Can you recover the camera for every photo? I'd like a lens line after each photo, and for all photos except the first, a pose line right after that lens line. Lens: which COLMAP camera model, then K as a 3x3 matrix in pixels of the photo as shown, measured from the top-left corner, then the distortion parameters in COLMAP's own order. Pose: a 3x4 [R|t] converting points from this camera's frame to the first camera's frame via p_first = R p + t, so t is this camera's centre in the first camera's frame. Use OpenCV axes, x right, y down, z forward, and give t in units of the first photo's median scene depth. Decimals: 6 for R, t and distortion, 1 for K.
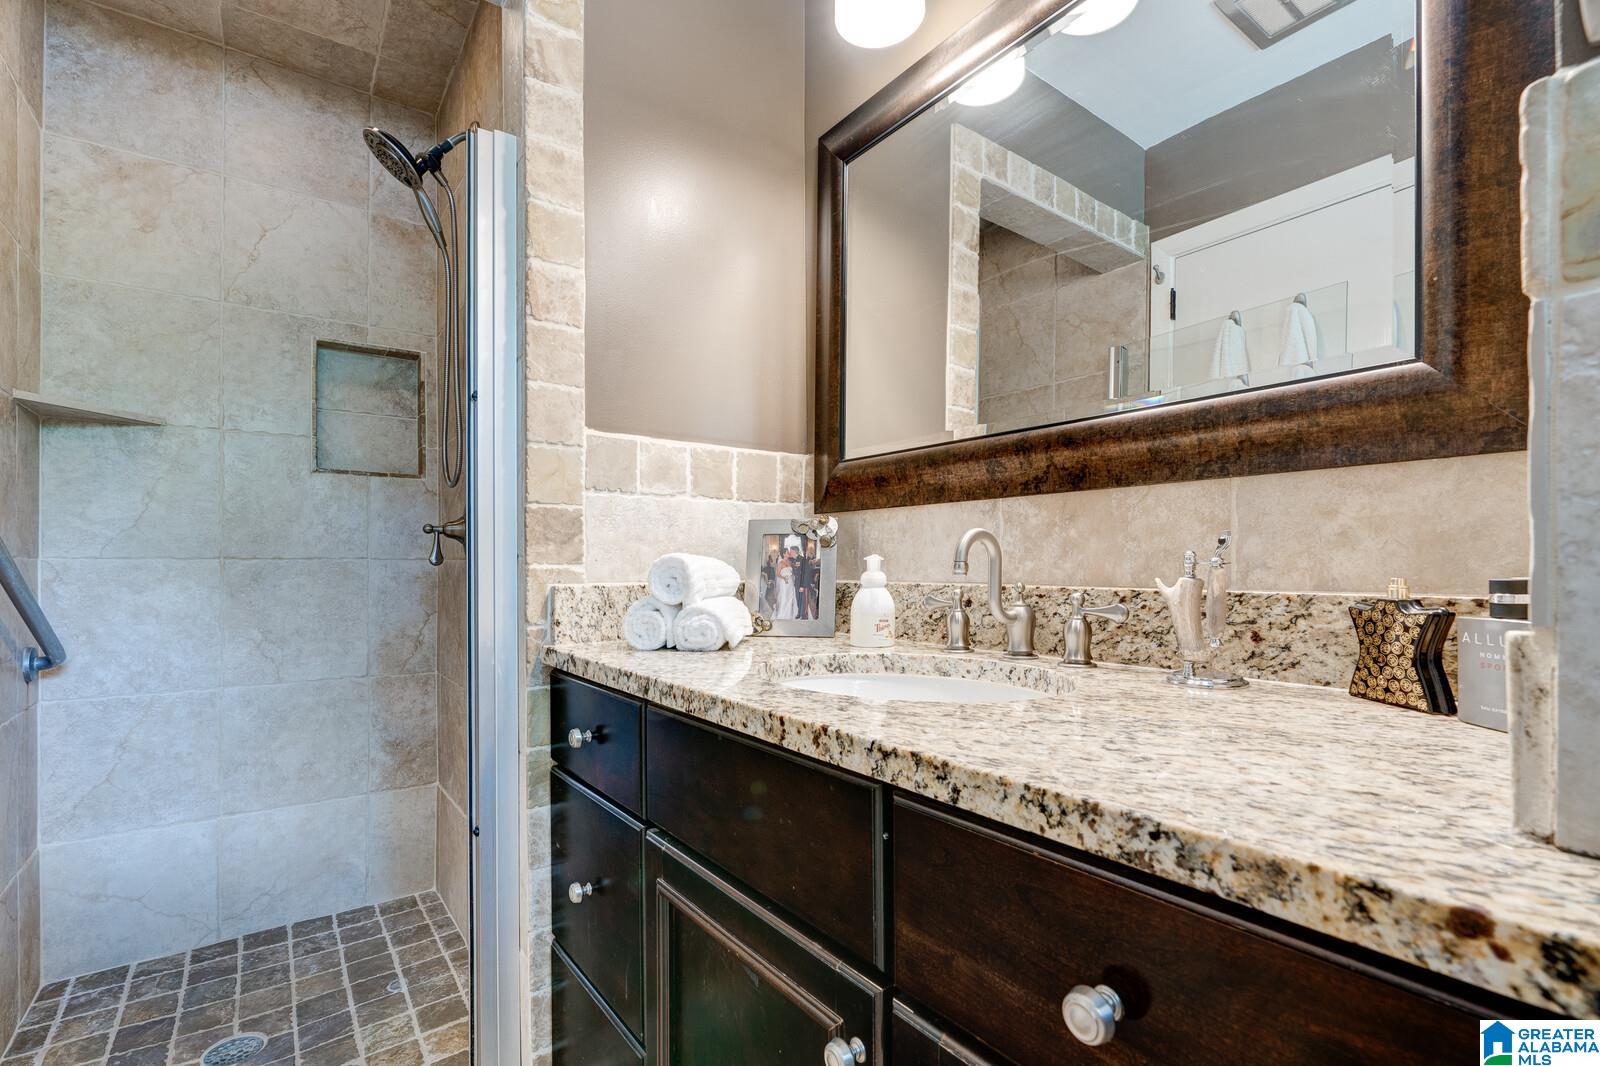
lens RADIAL K [[734.6, 0, 813.7], [0, 734.6, 564.4], [0, 0, 1]] dist [0.000561, -0.000078]
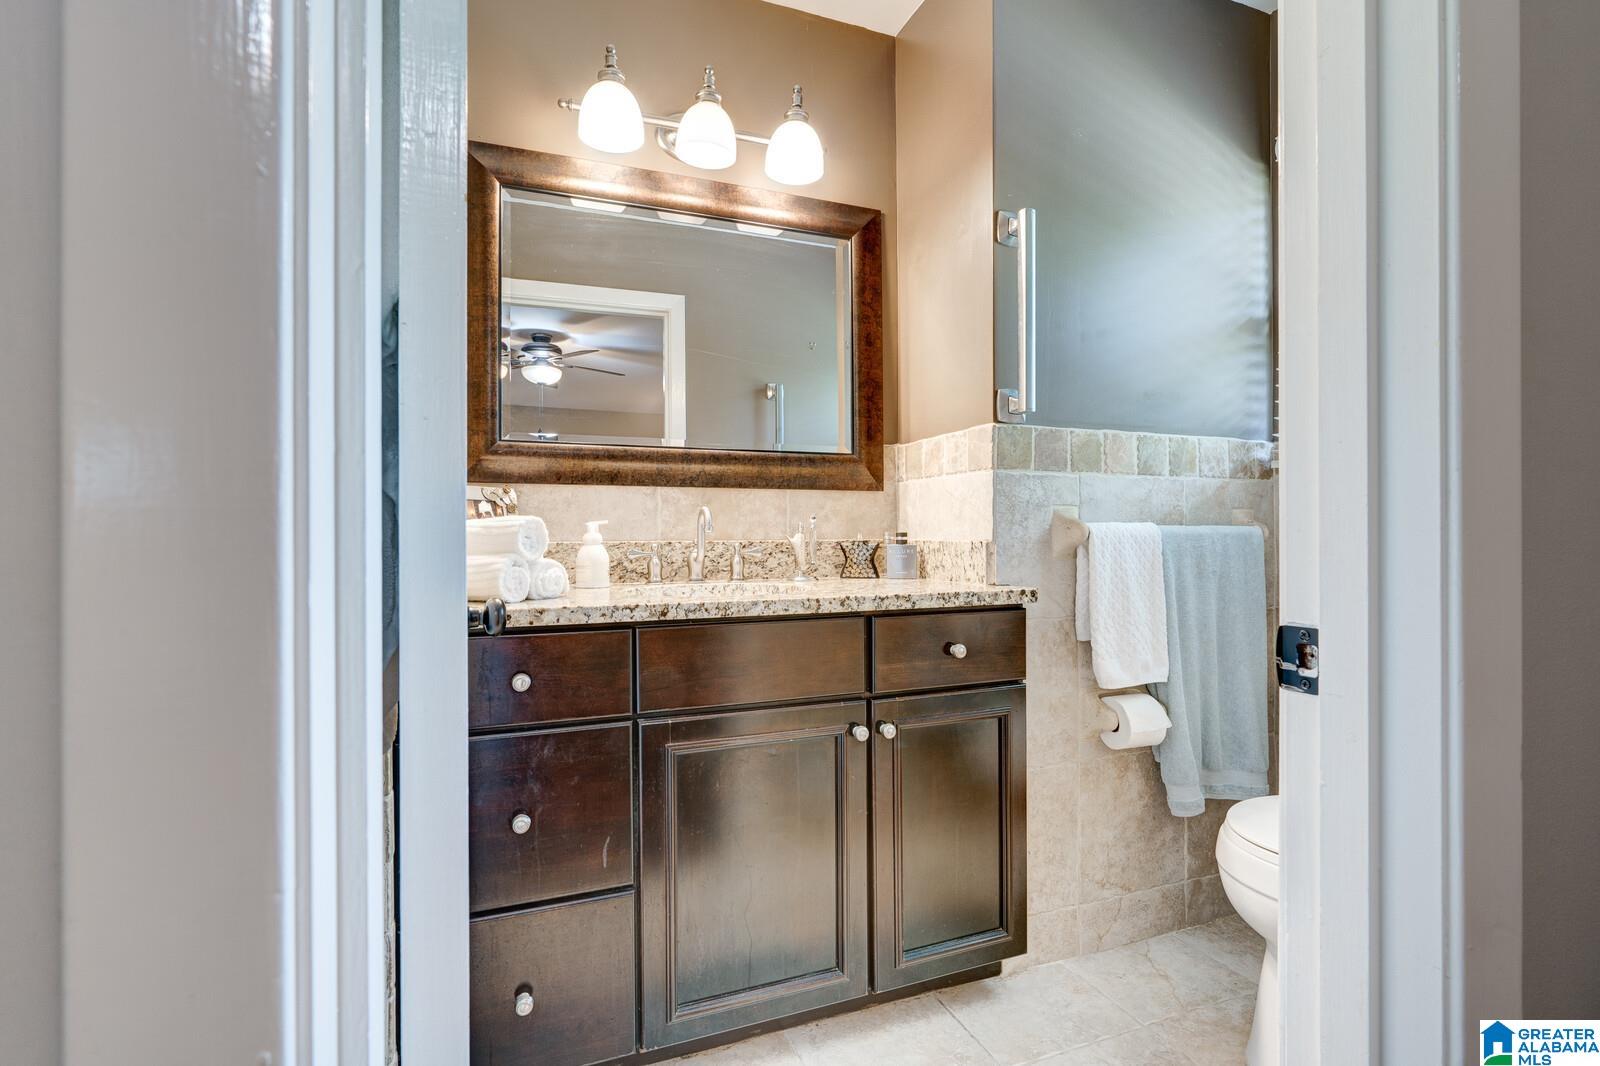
lens RADIAL K [[734.6, 0, 802.1], [0, 734.6, 533.4], [0, 0, 1]] dist [0.000561, -0.000078]
pose [[0.268270, 0.001802, 0.963342, -1.895935], [0.004330, 0.999986, -0.003077, 0.027379], [-0.963334, 0.004997, 0.268259, 0.449648]]
